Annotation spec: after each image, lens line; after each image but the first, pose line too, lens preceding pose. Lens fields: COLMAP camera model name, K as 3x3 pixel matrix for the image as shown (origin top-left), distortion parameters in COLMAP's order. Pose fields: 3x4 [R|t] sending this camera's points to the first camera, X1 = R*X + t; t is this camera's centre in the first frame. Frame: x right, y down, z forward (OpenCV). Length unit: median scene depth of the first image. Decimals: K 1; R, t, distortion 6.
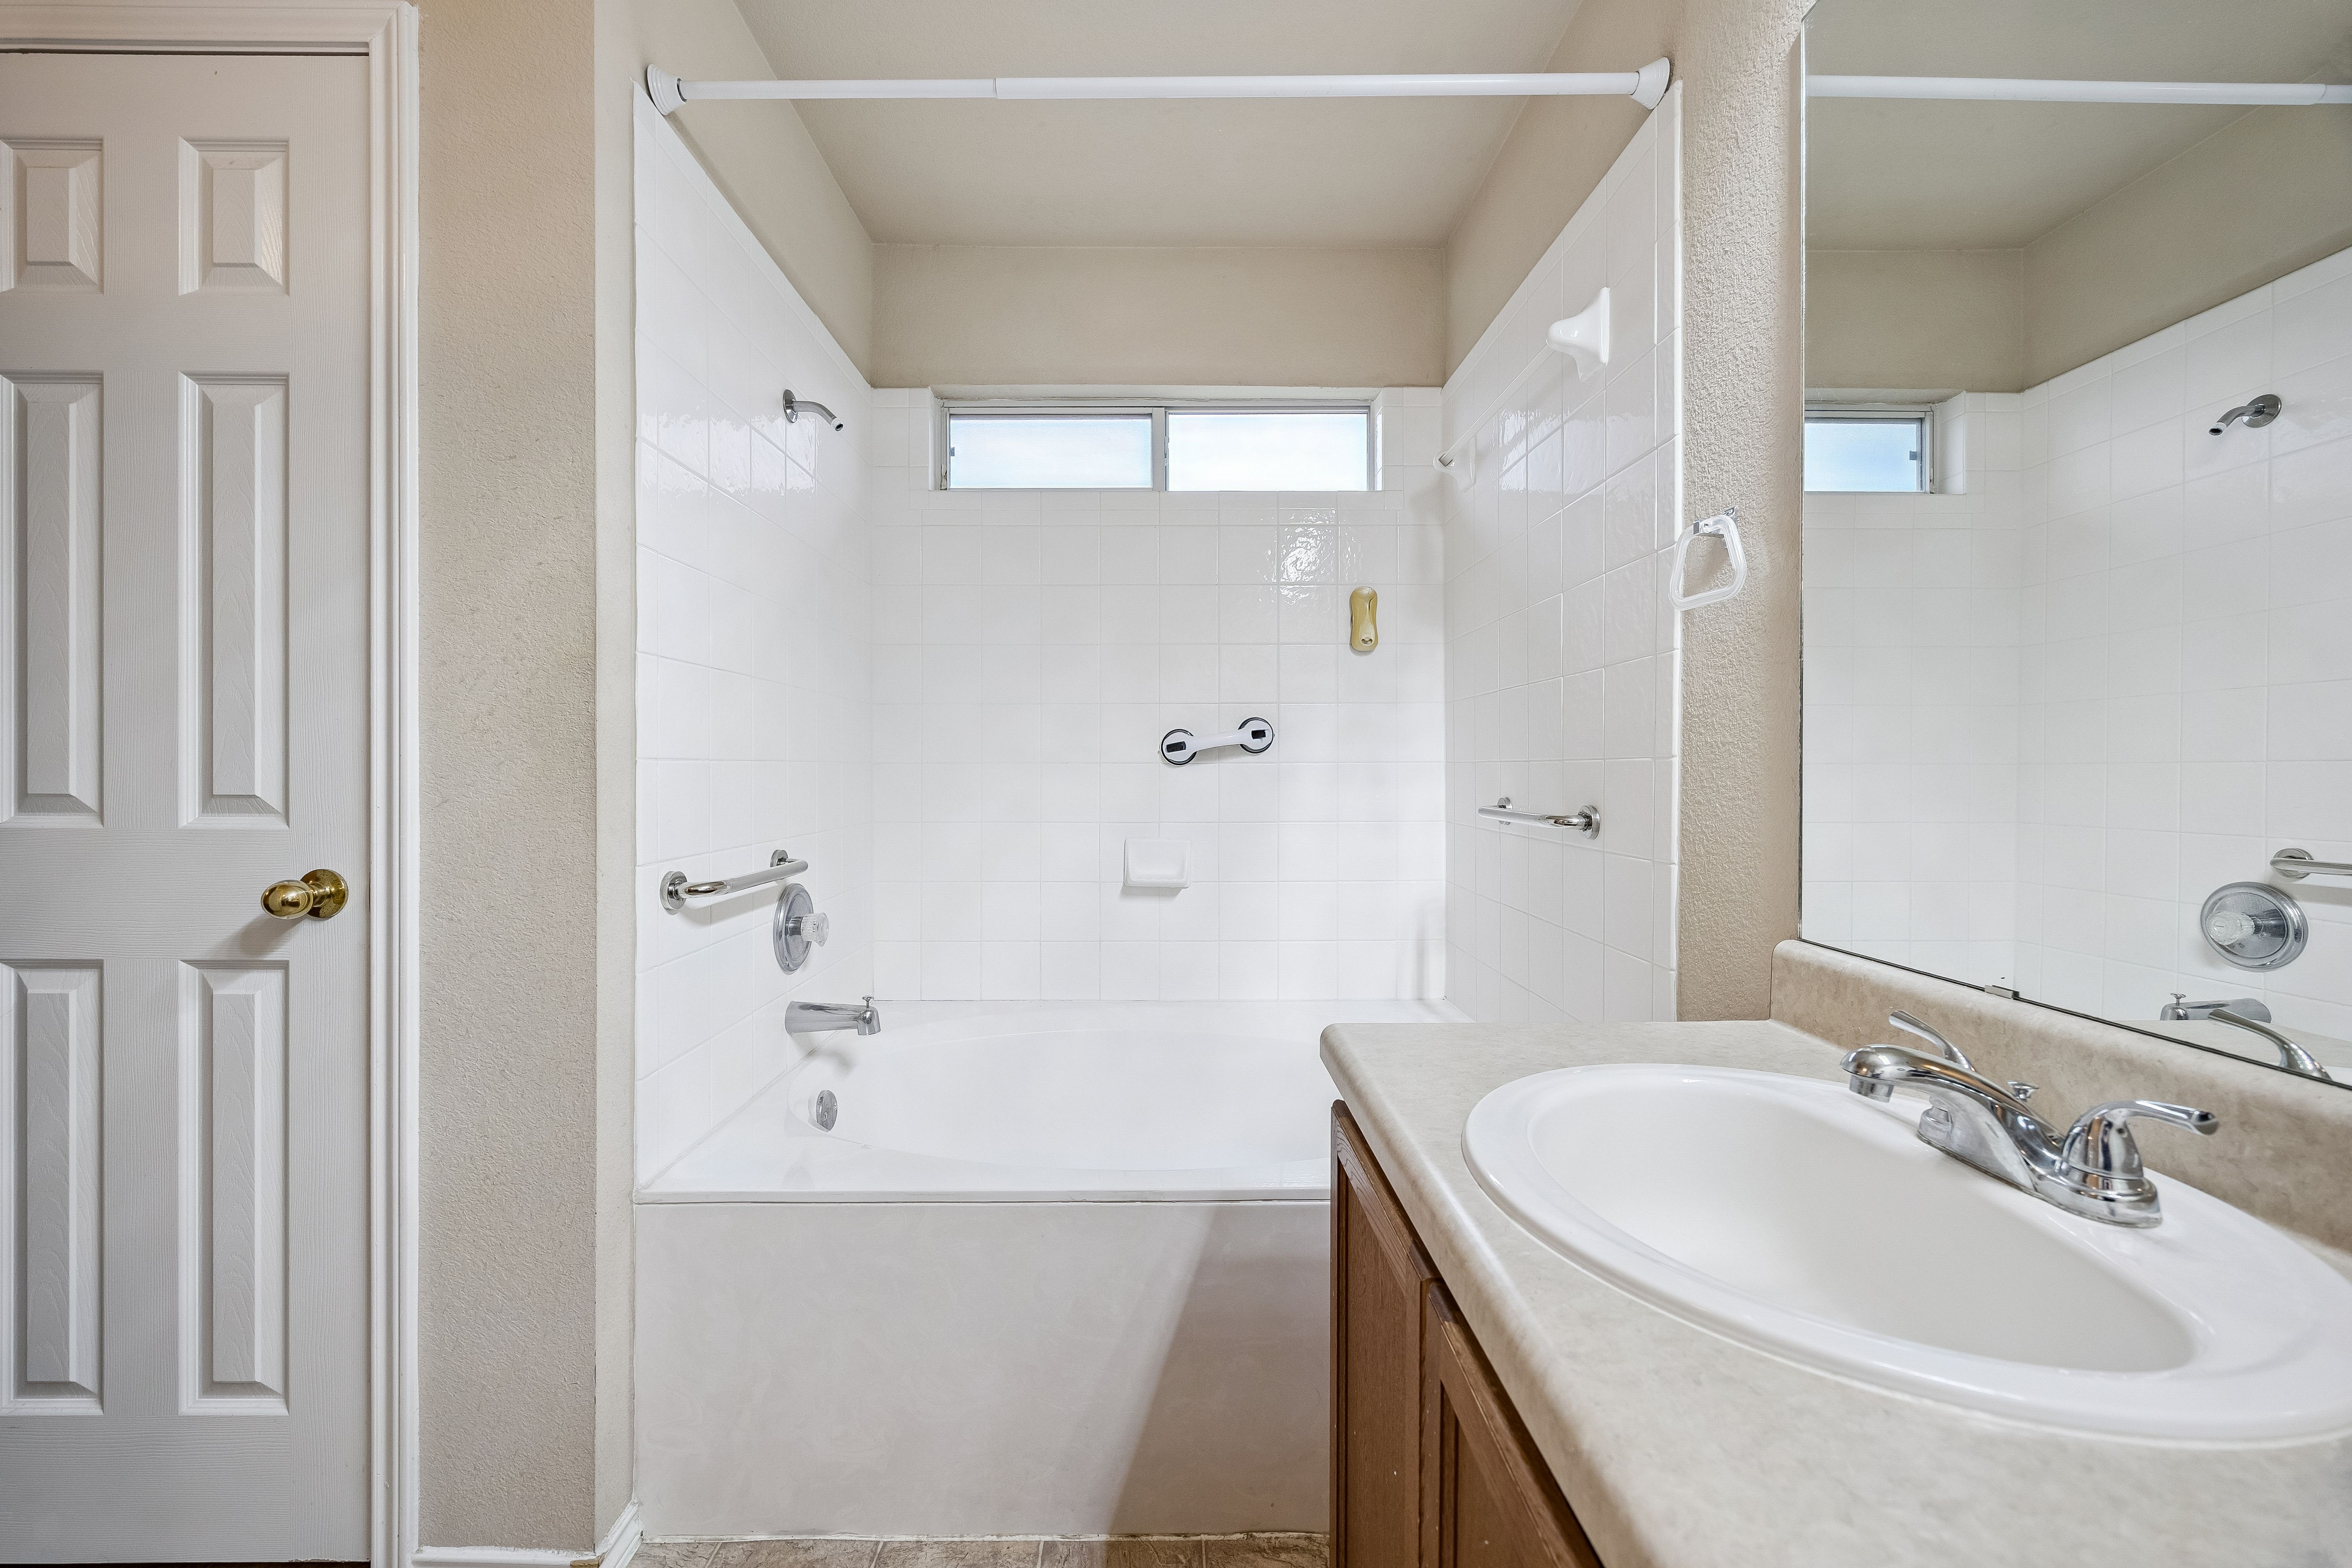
lens RADIAL K [[896.2, 0, 1173.8], [0, 896.2, 777.5], [0, 0, 1]] dist [-0.002522, 0.000057]
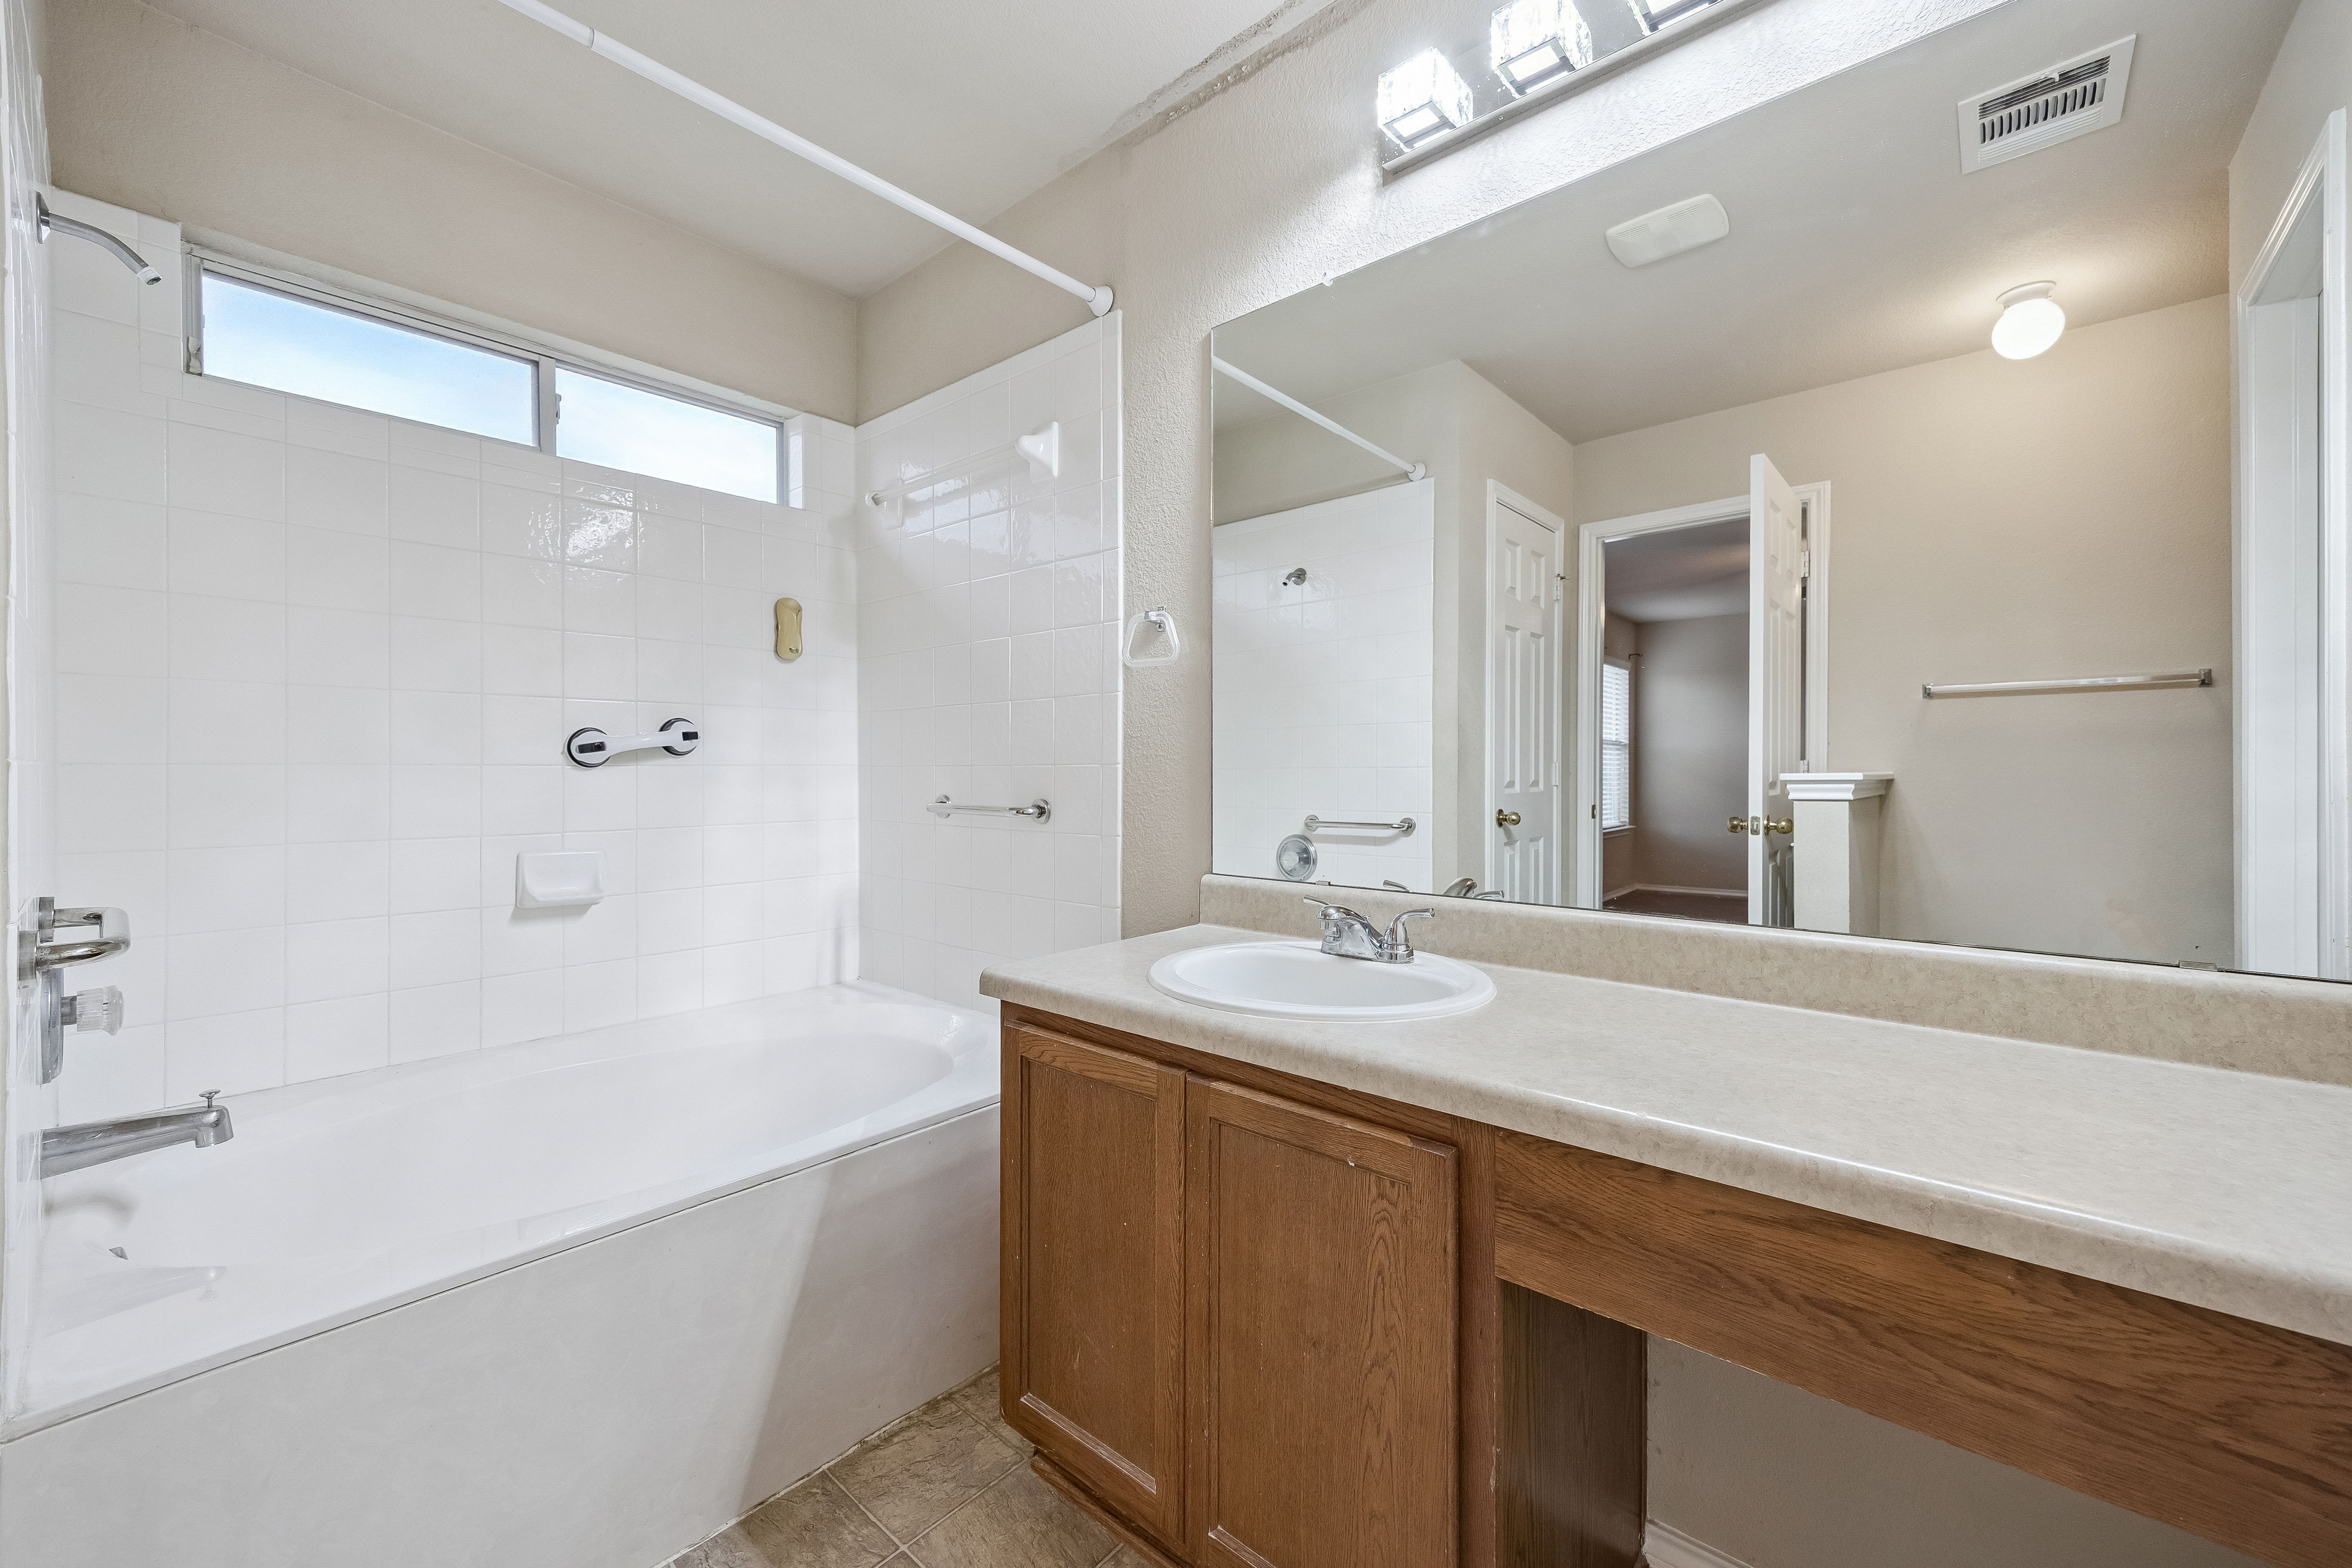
lens RADIAL K [[896.2, 0, 1173.8], [0, 896.2, 777.5], [0, 0, 1]] dist [-0.002522, 0.000057]
pose [[0.672416, -0.004379, 0.740161, -0.315274], [0.006628, 0.999978, -0.000106, 0.000144], [-0.740144, 0.004977, 0.672430, -0.042844]]
